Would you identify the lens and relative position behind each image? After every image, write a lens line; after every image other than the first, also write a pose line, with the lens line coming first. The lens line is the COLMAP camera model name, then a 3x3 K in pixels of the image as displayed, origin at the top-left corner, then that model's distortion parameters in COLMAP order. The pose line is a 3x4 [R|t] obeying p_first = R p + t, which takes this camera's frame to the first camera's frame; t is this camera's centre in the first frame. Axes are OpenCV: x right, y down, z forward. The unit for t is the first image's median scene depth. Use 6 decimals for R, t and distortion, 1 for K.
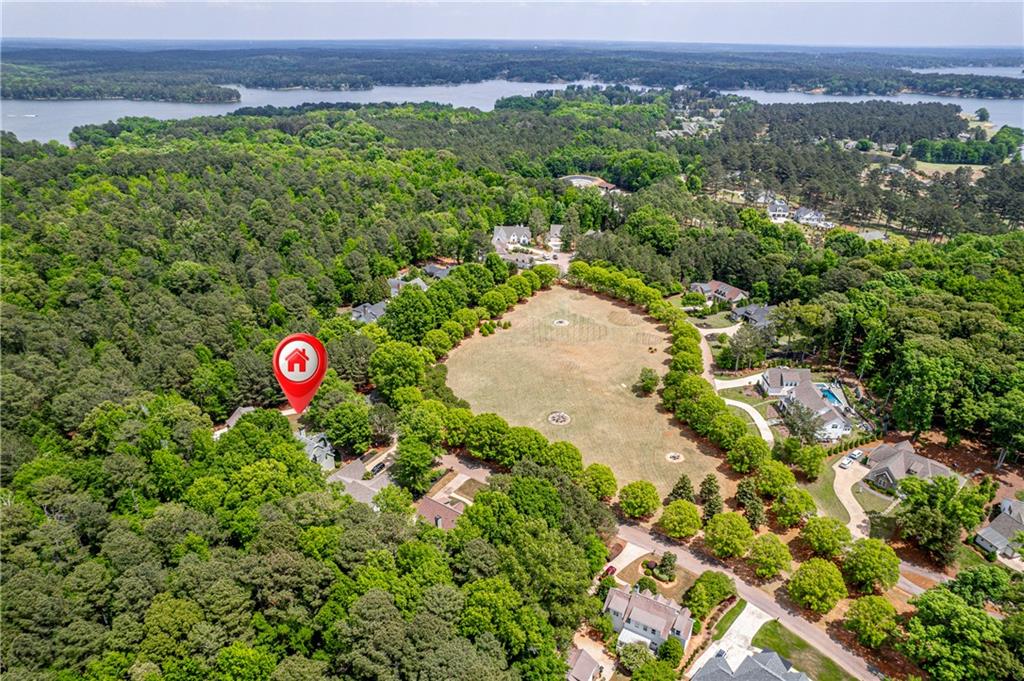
lens RADIAL K [[657.3, 0, 514.5], [0, 657.3, 340.3], [0, 0, 1]] dist [-0.083866, 0.072008]
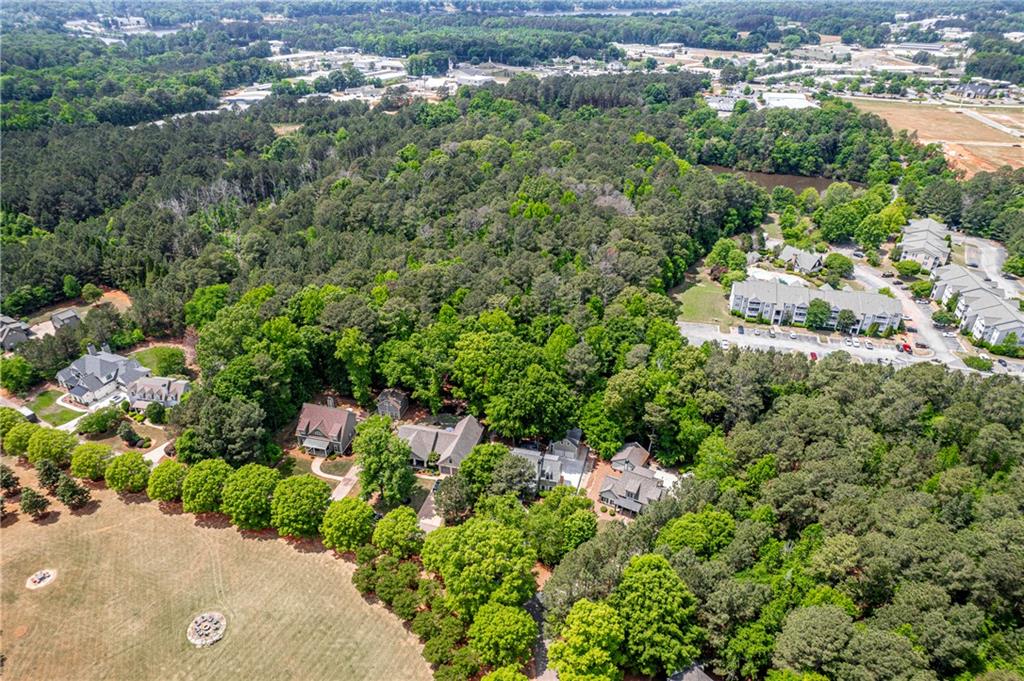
lens RADIAL K [[657.3, 0, 515.0], [0, 657.3, 341.7], [0, 0, 1]] dist [-0.083866, 0.072008]
pose [[-0.932781, 0.172546, -0.316461, -0.033073], [-0.163091, 0.580919, 0.797455, -0.333781], [0.321436, 0.795463, -0.513729, 0.710521]]
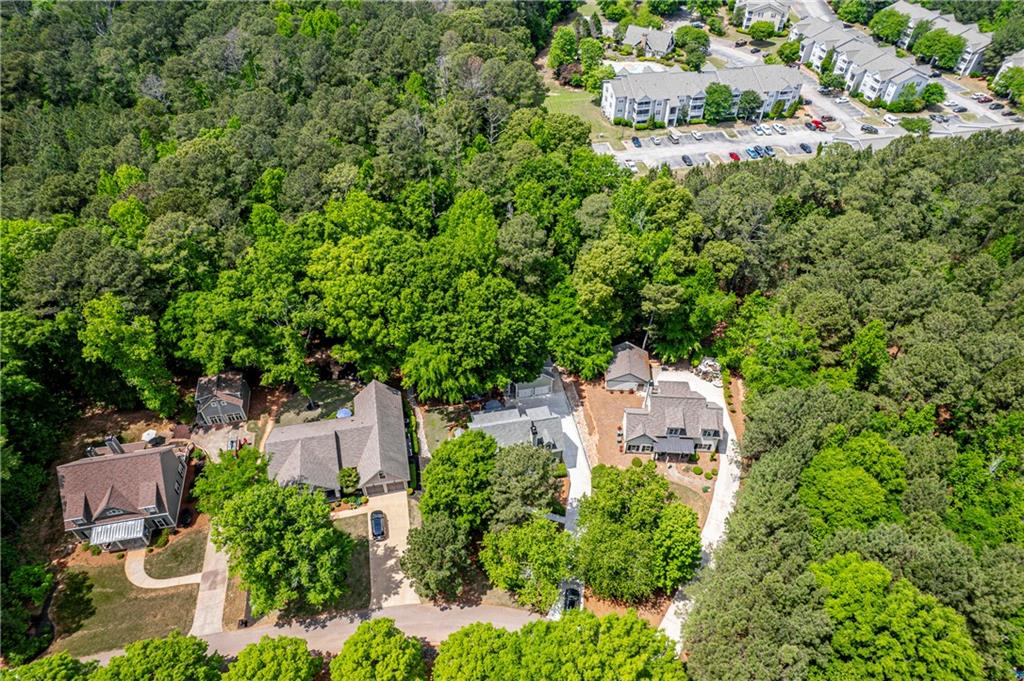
lens RADIAL K [[657.3, 0, 518.5], [0, 657.3, 346.2], [0, 0, 1]] dist [-0.083866, 0.072008]
pose [[-0.686488, 0.503880, -0.524251, -0.048061], [-0.317918, 0.440426, 0.839615, -0.169972], [0.653959, 0.743054, -0.142155, 0.557169]]
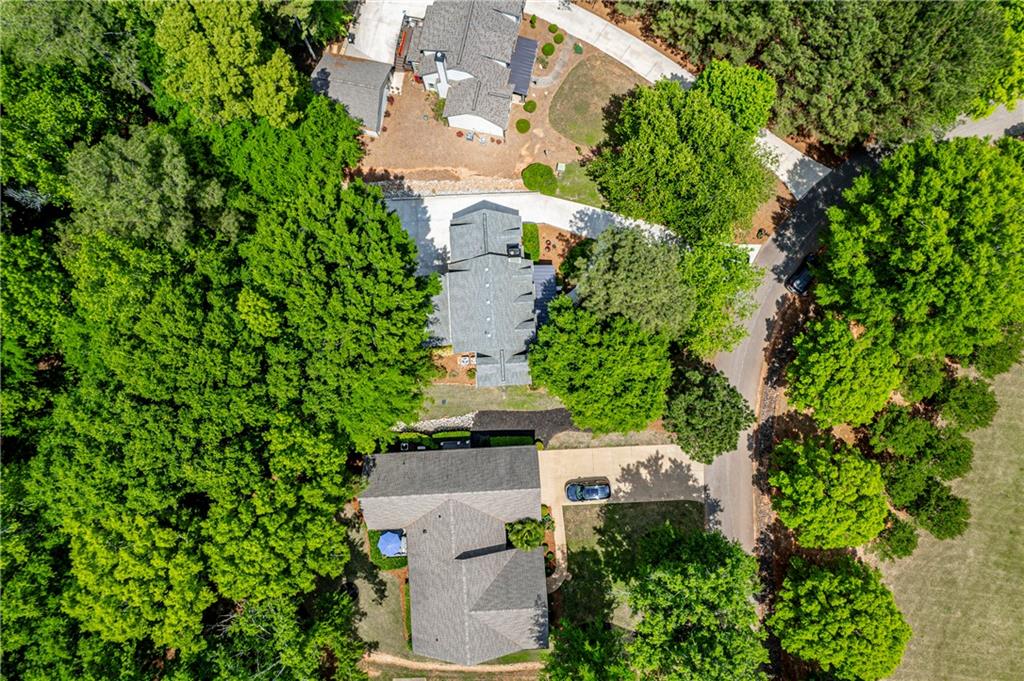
lens RADIAL K [[657.3, 0, 510.0], [0, 657.3, 340.7], [0, 0, 1]] dist [-0.083866, 0.072008]
pose [[0.616987, 0.784934, -0.056618, -0.150449], [-0.328839, 0.322504, 0.887612, -0.077342], [0.714977, -0.529027, 0.457098, 0.453118]]
